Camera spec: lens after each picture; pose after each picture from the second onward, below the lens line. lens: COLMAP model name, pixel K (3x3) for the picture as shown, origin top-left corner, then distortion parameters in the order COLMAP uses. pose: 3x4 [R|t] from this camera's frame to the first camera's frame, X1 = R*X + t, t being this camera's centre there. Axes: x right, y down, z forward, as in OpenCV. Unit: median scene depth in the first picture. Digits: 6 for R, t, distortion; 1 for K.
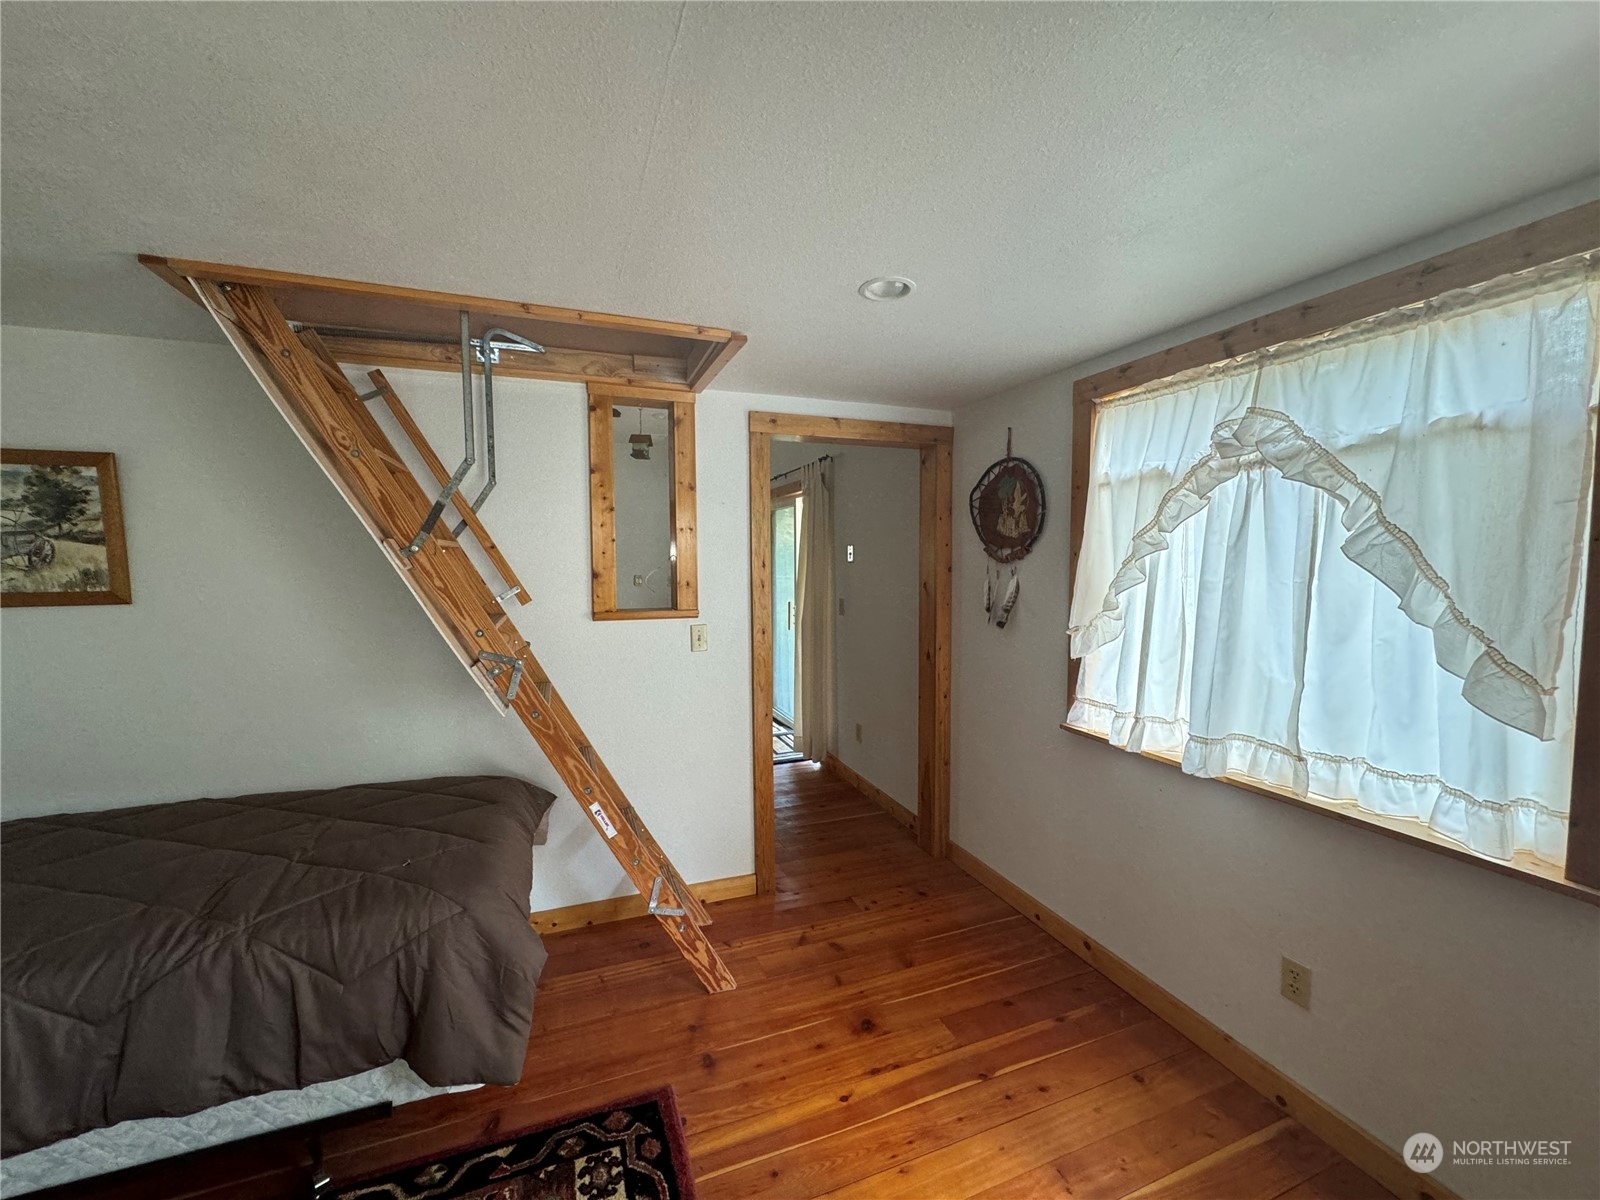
lens RADIAL K [[636.3, 0, 796.1], [0, 636.3, 599.3], [0, 0, 1]] dist [-0.002843, -0.000233]
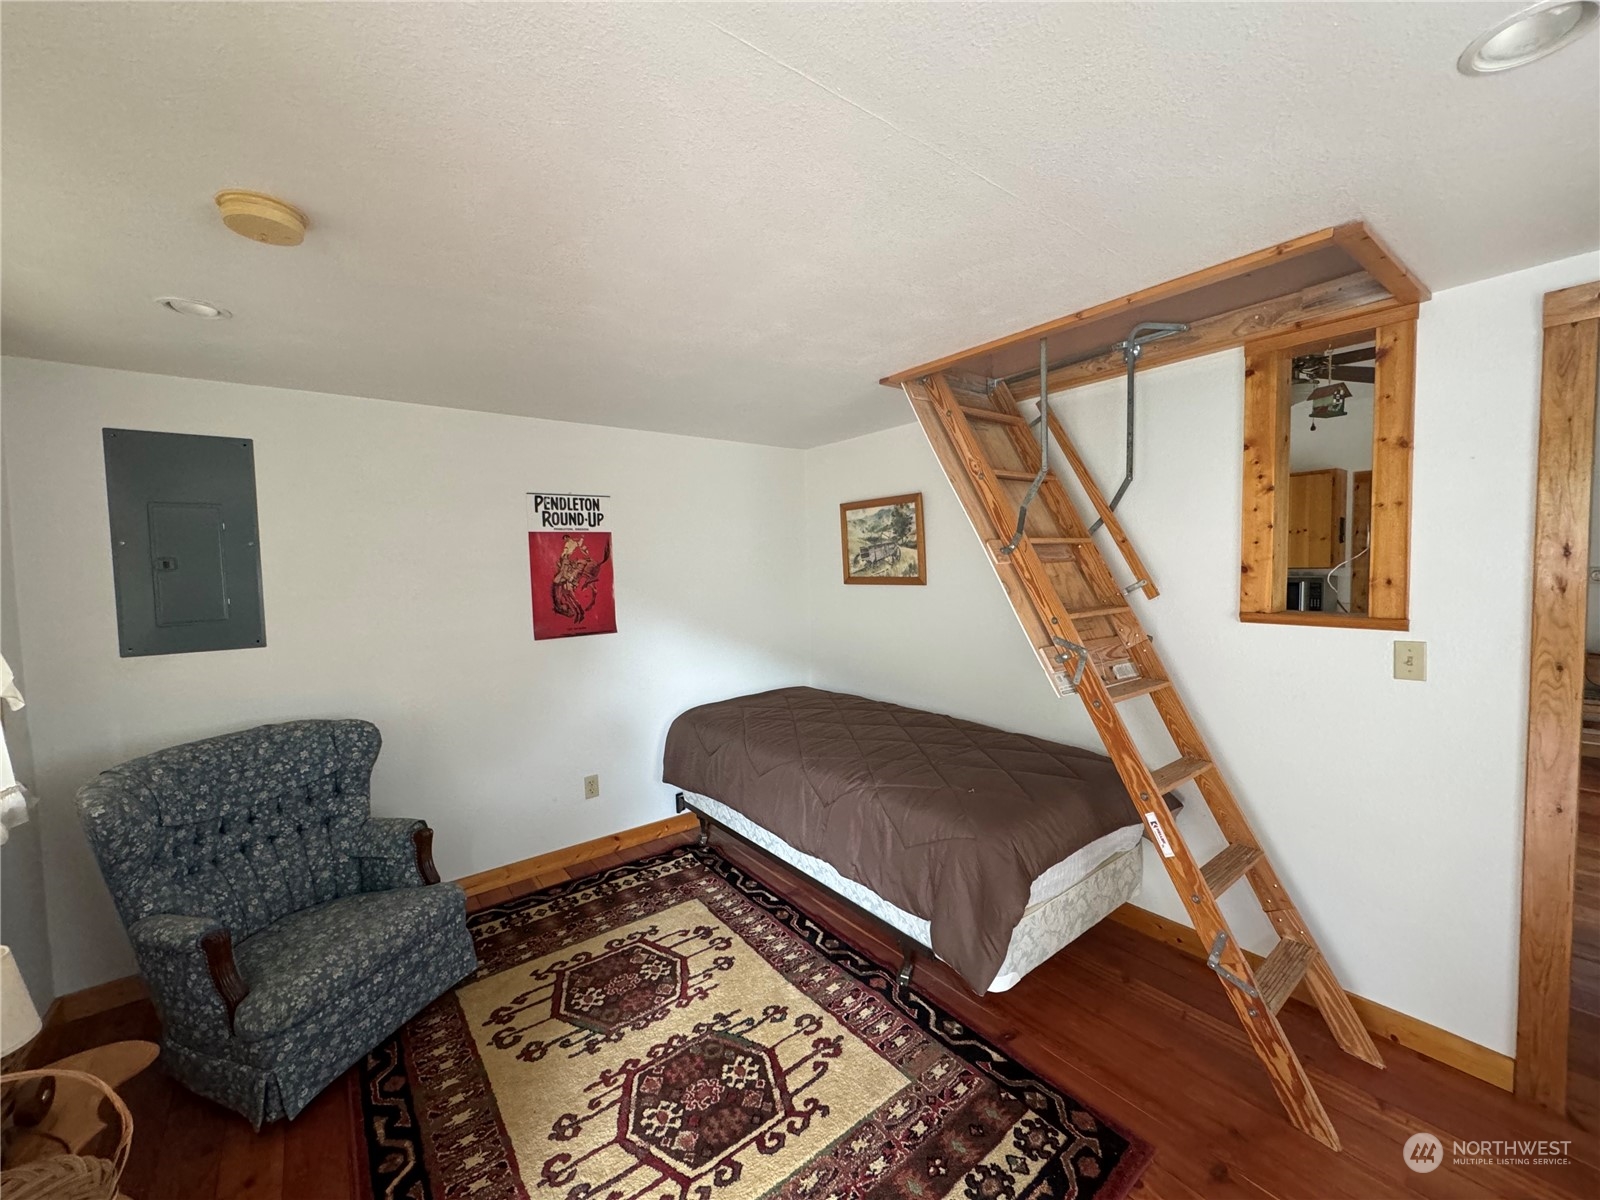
lens RADIAL K [[636.3, 0, 801.9], [0, 636.3, 598.3], [0, 0, 1]] dist [-0.002843, -0.000233]
pose [[0.294669, 0.050291, -0.954275, 0.413907], [-0.035485, 0.998501, 0.041665, -0.015772], [0.954940, 0.021585, 0.296012, 0.226064]]
